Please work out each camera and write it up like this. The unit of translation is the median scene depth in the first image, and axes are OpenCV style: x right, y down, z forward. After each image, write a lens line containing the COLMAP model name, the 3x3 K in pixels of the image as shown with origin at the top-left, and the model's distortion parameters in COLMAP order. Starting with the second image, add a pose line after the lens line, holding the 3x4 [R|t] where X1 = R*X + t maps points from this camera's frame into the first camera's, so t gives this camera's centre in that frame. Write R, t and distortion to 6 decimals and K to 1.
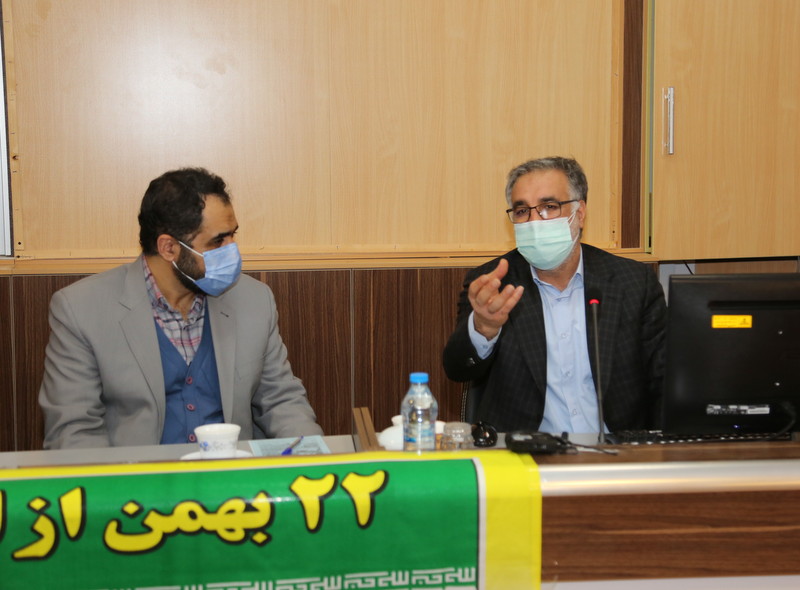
lens RADIAL K [[1435.9, 0, 401.8], [0, 1435.9, 272.2], [0, 0, 1]] dist [0.129278, 0.220603]
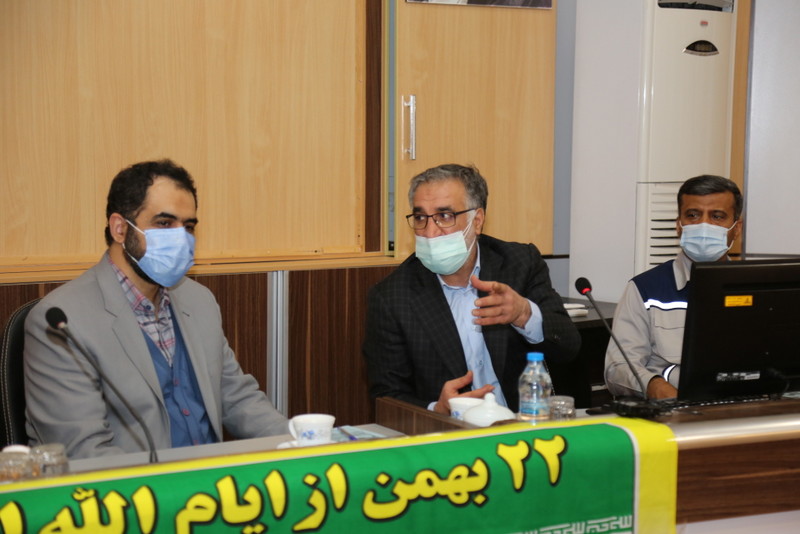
lens RADIAL K [[1637.3, 0, 400.0], [0, 1637.3, 267.0], [0, 0, 1]] dist [0.376653, 0.089933]
pose [[0.914995, -0.020829, 0.402927, -0.600839], [0.027589, 0.999559, -0.010978, 0.014544], [-0.402520, 0.021161, 0.915166, -0.135366]]
